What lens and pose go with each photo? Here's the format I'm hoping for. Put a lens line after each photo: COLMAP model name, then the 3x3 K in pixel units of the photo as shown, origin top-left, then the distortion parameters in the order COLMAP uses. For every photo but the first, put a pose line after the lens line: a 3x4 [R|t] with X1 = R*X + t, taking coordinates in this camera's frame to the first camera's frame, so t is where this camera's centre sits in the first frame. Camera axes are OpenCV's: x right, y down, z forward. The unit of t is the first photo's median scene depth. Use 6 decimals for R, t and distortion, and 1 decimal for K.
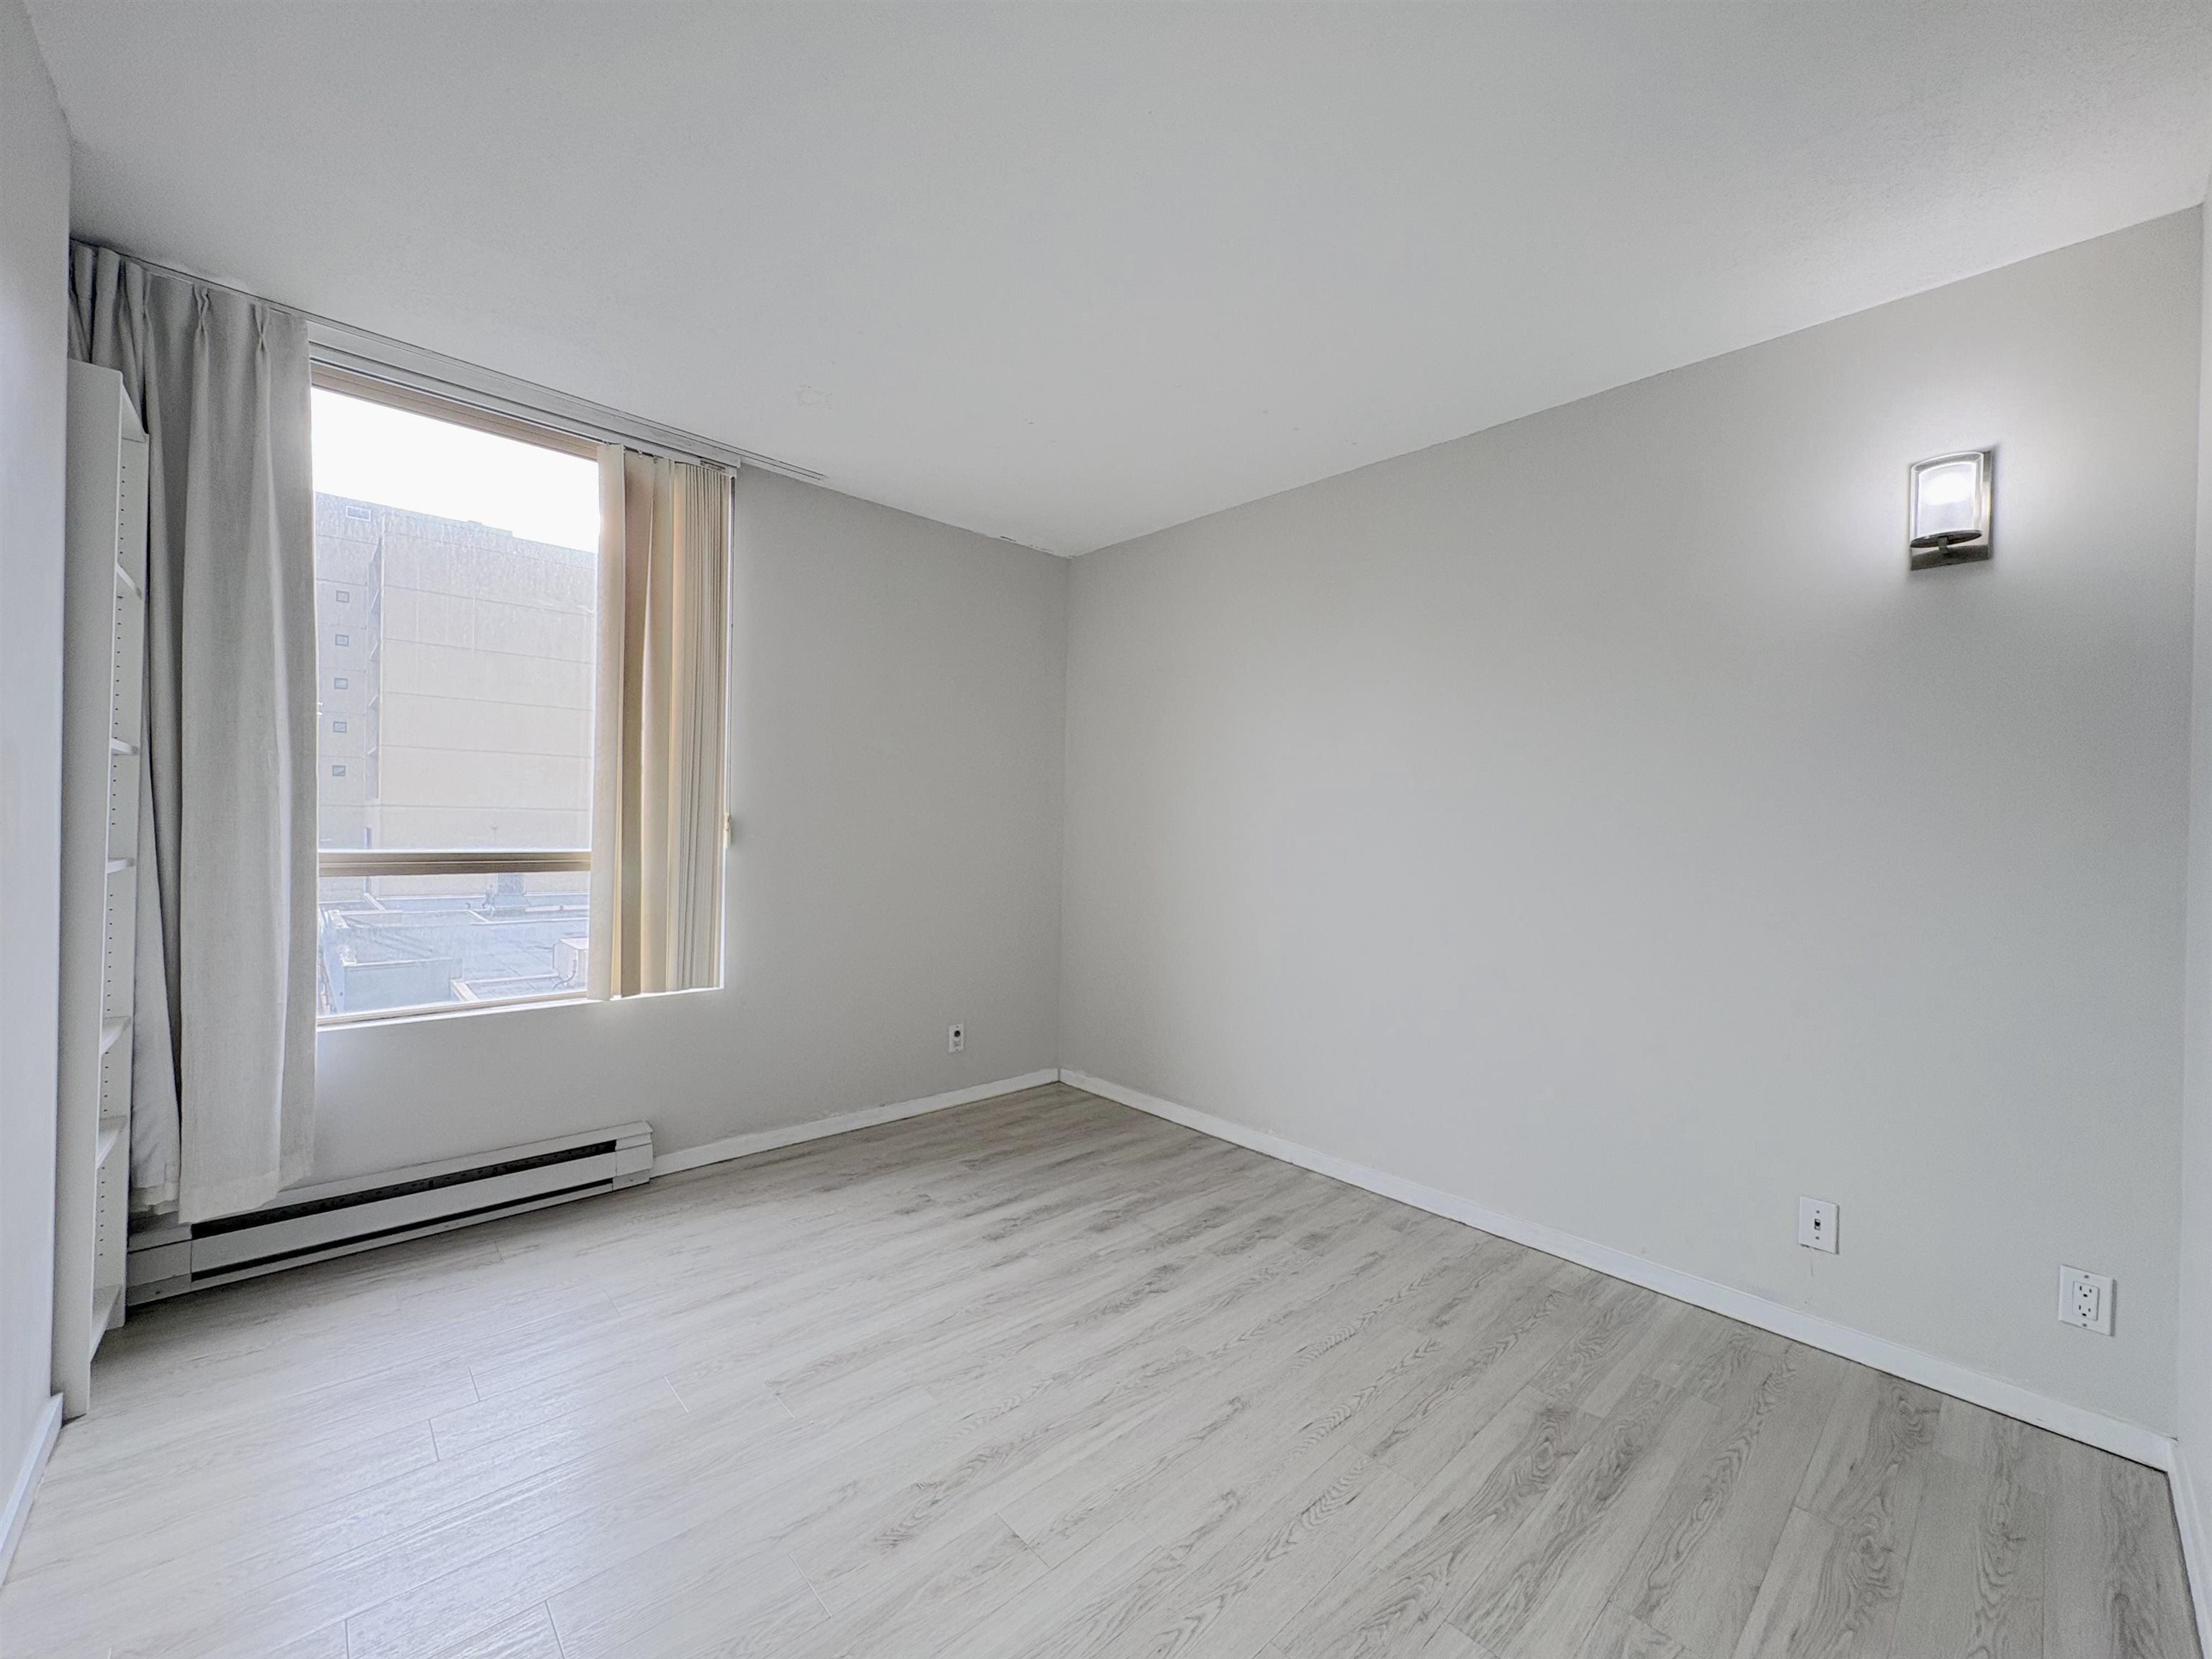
lens RADIAL K [[881.9, 0, 1102.4], [0, 881.9, 826.9], [0, 0, 1]] dist [0.000869, 0.000232]
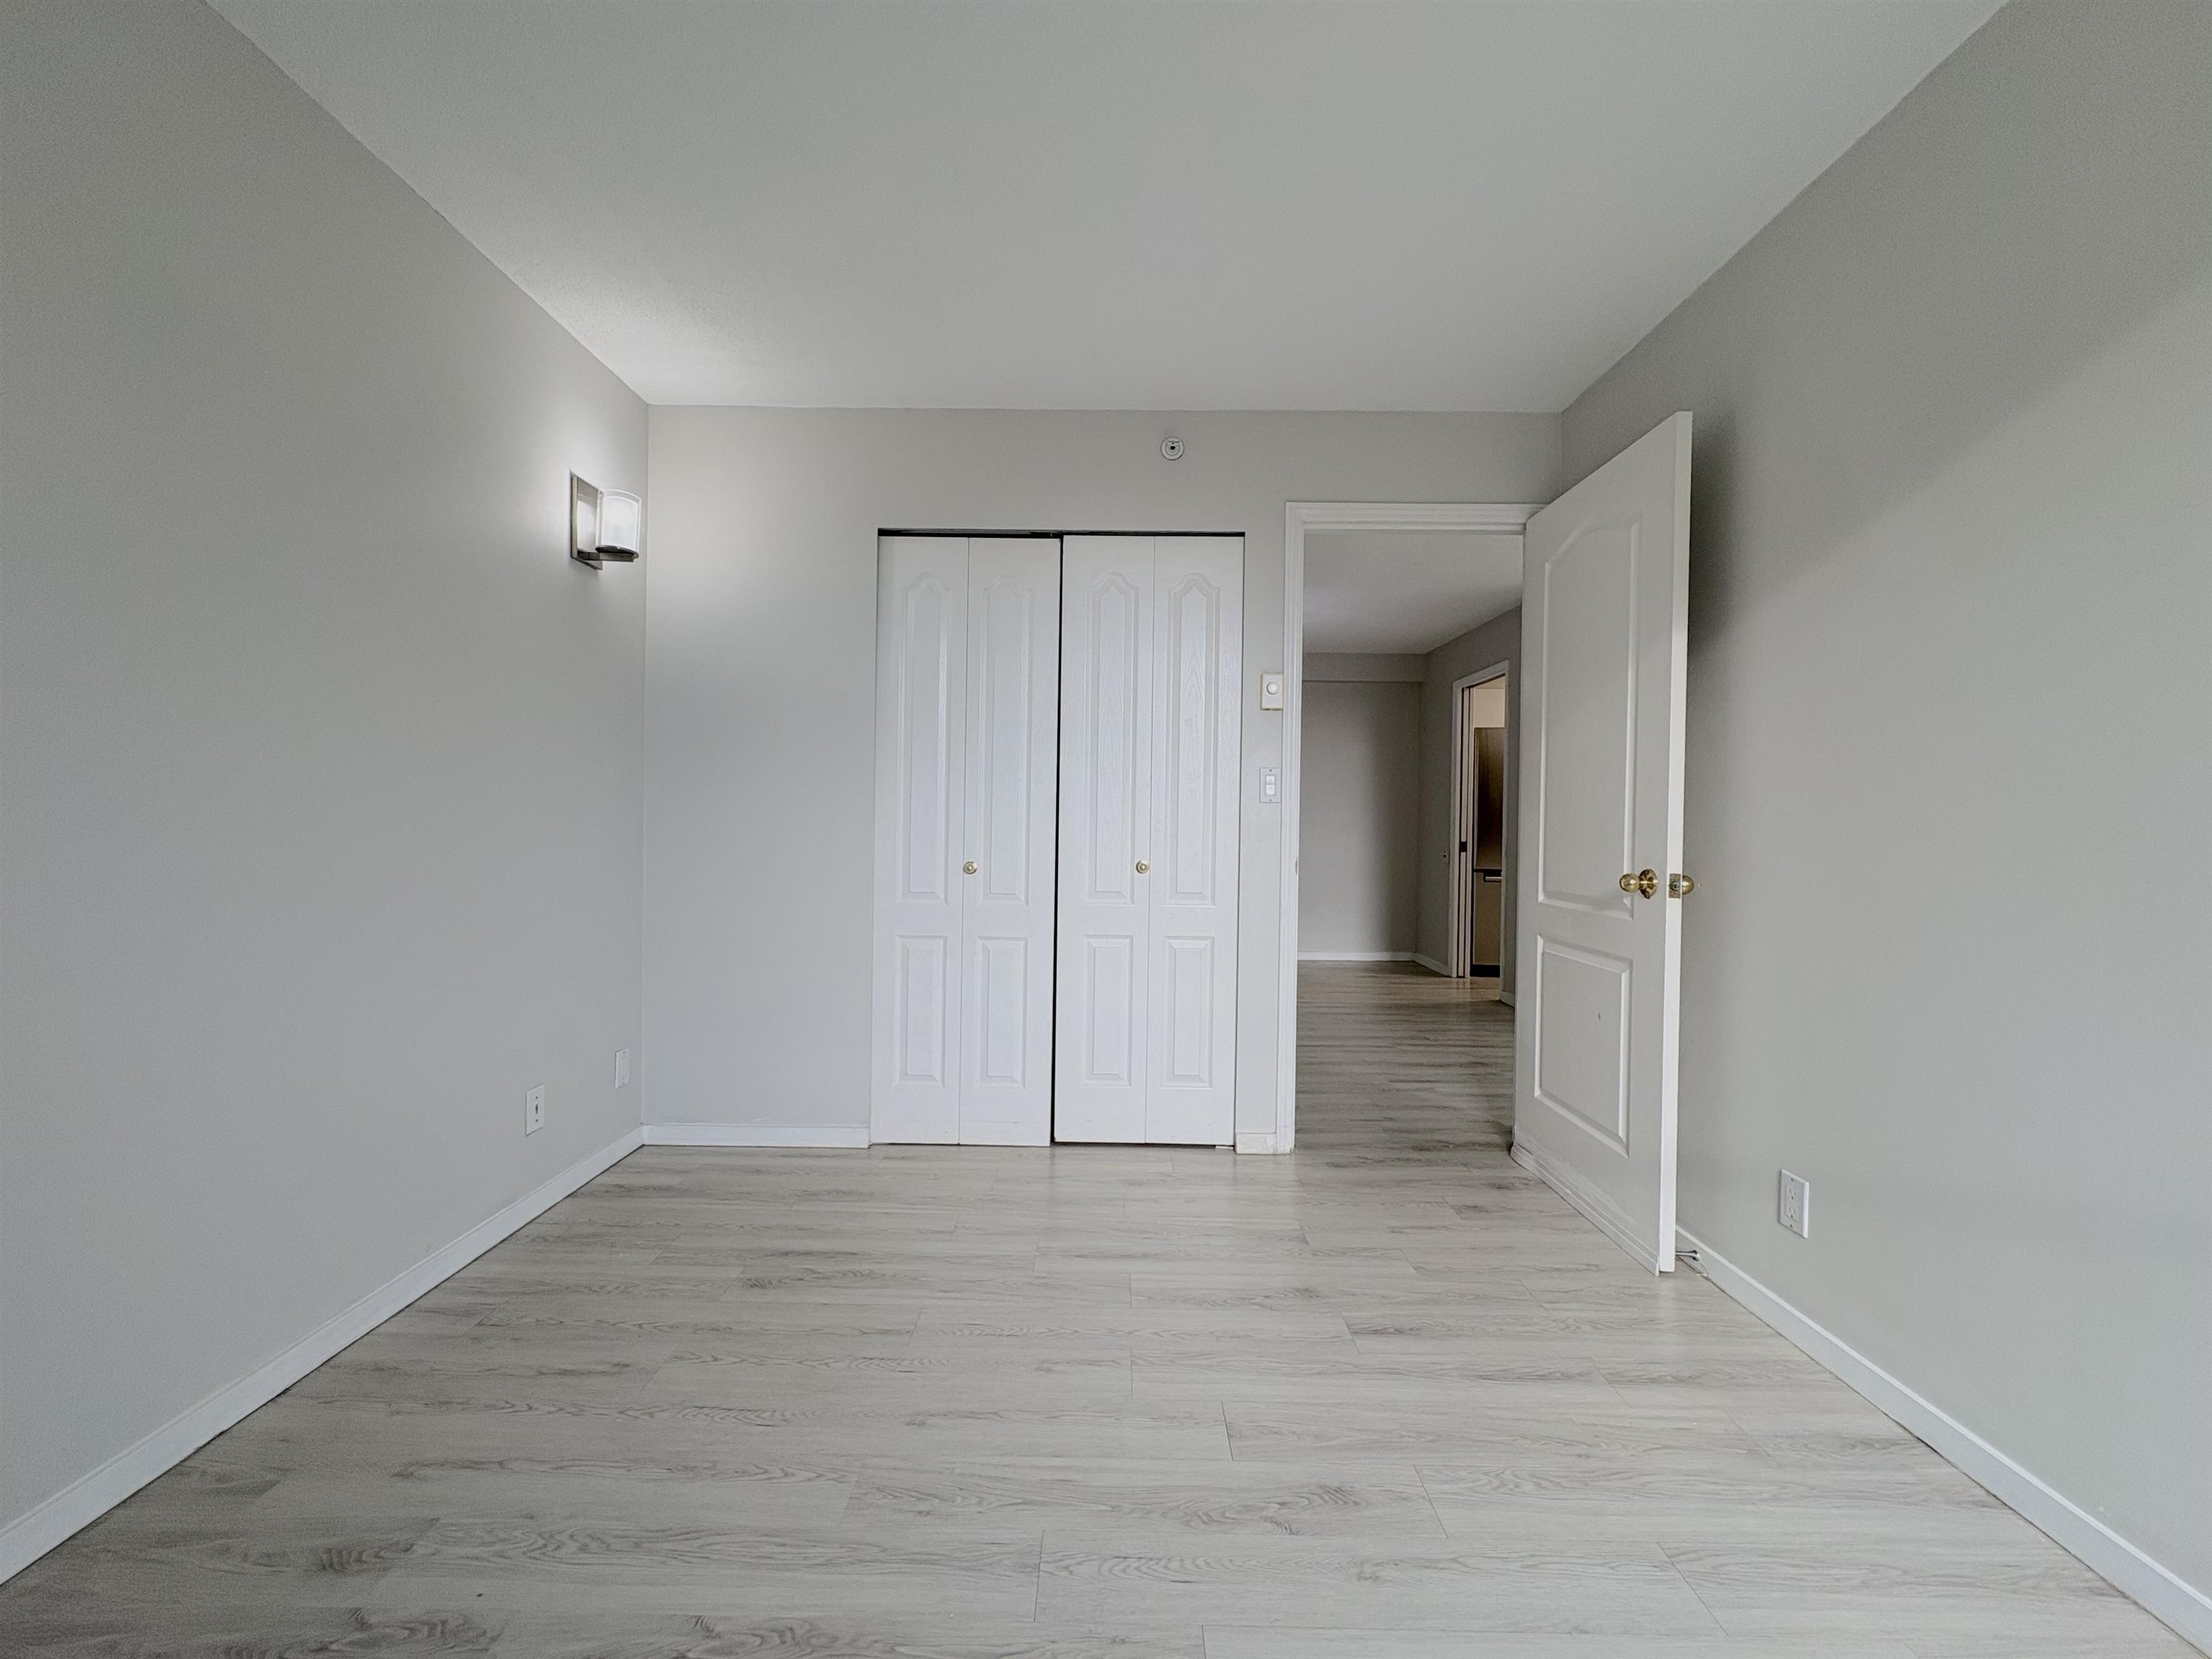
lens RADIAL K [[879.9, 0, 1102.3], [0, 879.9, 827.6], [0, 0, 1]] dist [0.000189, 0.000306]
pose [[-0.726256, -0.033294, 0.686617, -0.577839], [-0.026362, 0.999441, 0.020579, 0.055968], [-0.686918, -0.003155, -0.726728, 1.584591]]
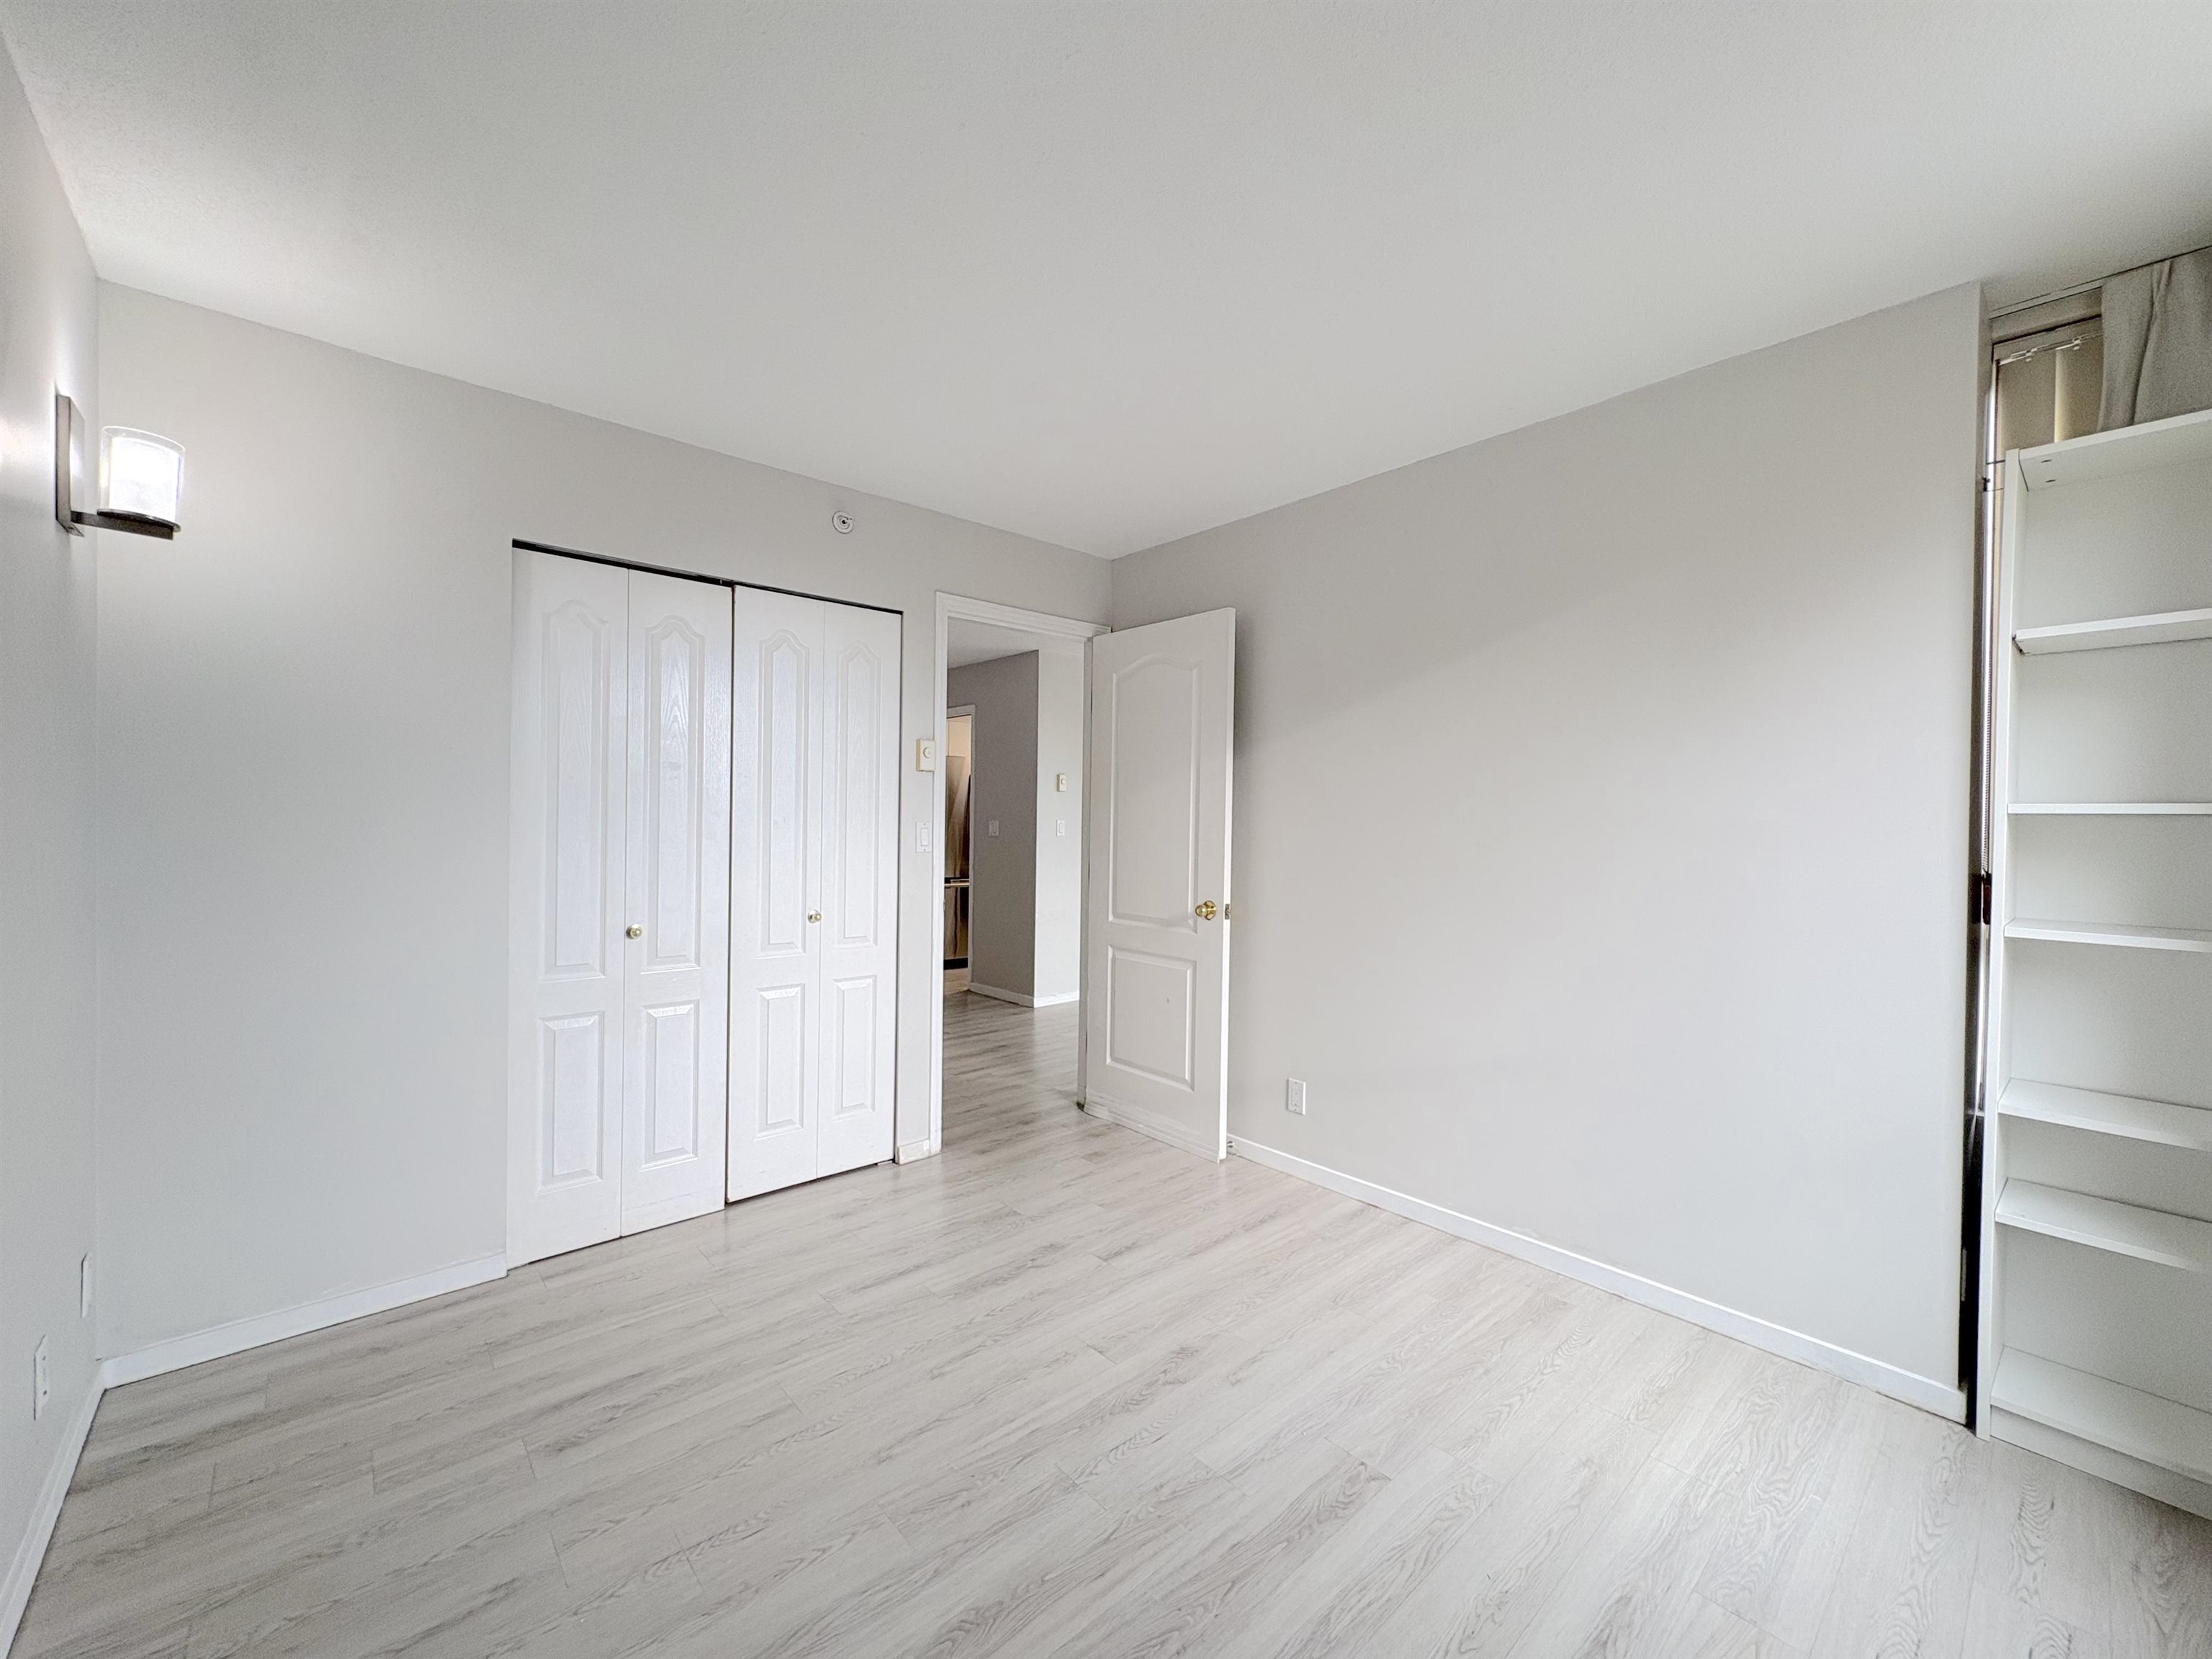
lens RADIAL K [[879.9, 0, 1102.3], [0, 879.9, 827.6], [0, 0, 1]] dist [0.000189, 0.000306]
pose [[-0.999304, -0.032458, 0.018383, -0.084923], [-0.032254, 0.999416, 0.011244, -0.052205], [-0.018737, 0.010643, -0.999768, 2.052441]]
